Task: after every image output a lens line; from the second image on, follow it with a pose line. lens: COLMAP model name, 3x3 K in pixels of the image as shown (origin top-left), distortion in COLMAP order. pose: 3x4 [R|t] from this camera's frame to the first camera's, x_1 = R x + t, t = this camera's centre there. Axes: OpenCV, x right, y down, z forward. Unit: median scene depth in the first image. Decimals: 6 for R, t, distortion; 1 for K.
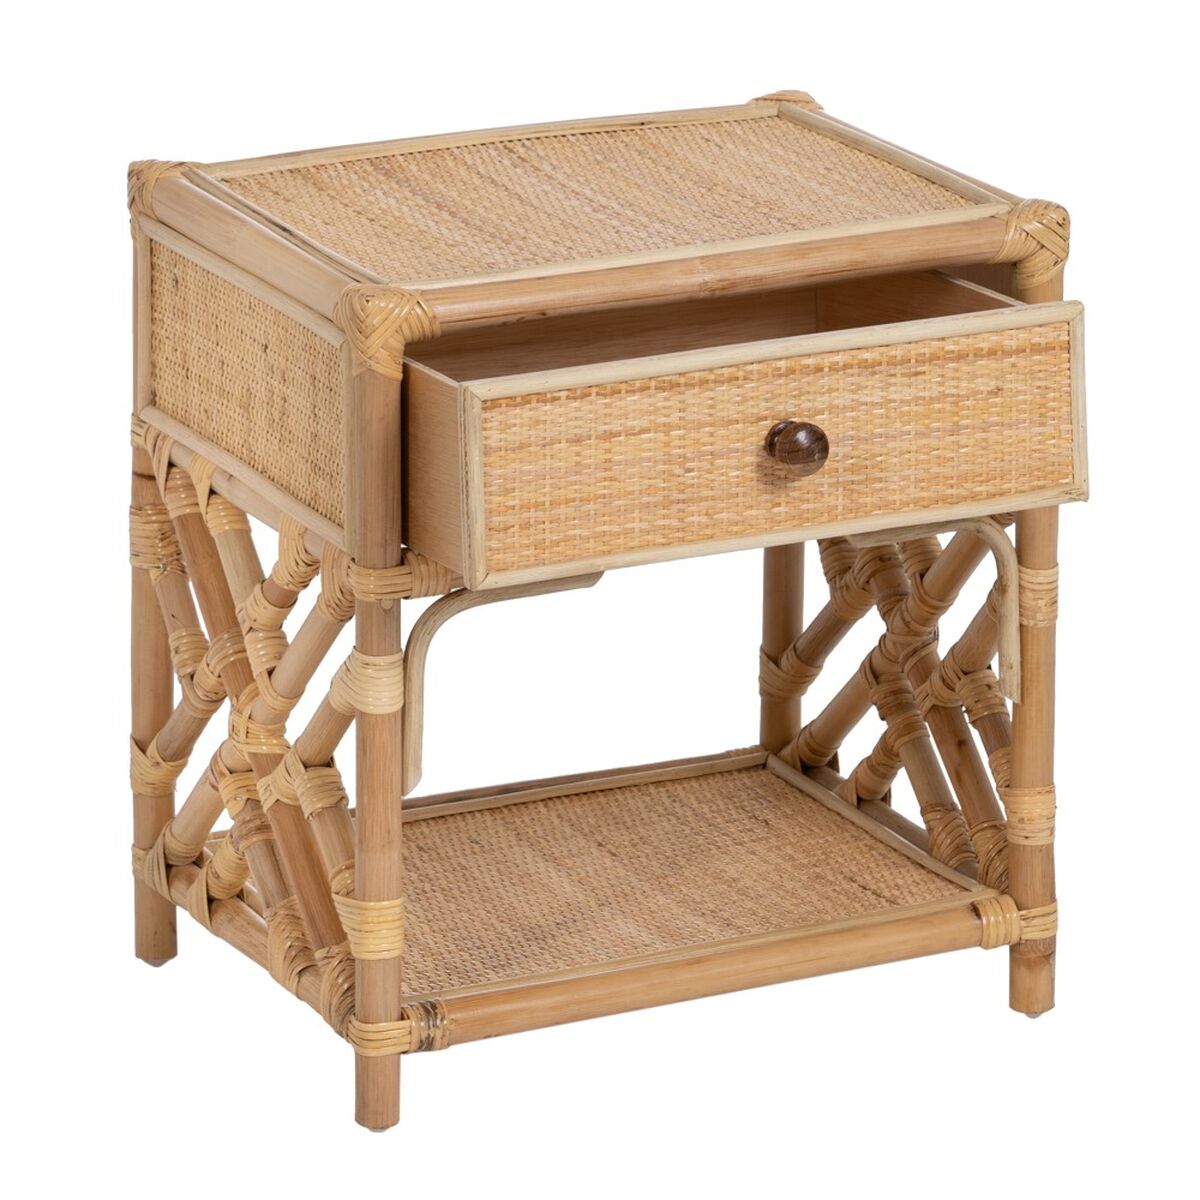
lens RADIAL K [[5549.0, 0, 600.3], [0, 5549.0, 599.2], [0, 0, 1]] dist [0.024683, 0.000000]
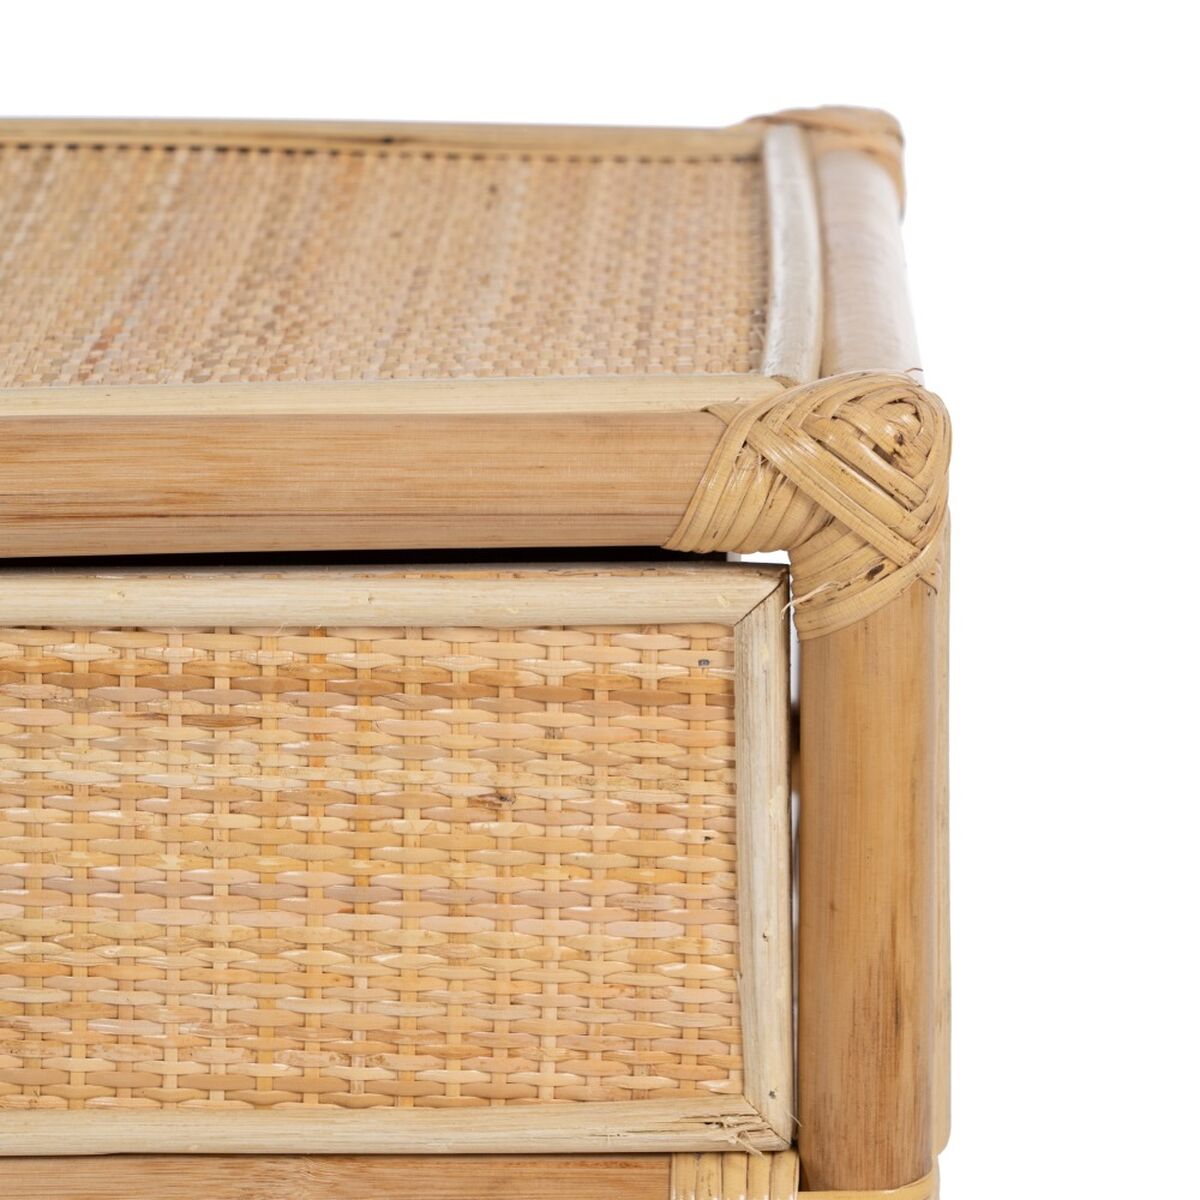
lens RADIAL K [[5549.0, 0, 599.7], [0, 5549.0, 600.6], [0, 0, 1]] dist [0.024683, 0.000000]
pose [[0.915444, 0.093883, -0.391341, 0.213179], [-0.127867, 0.989874, -0.061641, -0.029423], [0.381591, 0.106468, 0.918179, 0.684751]]
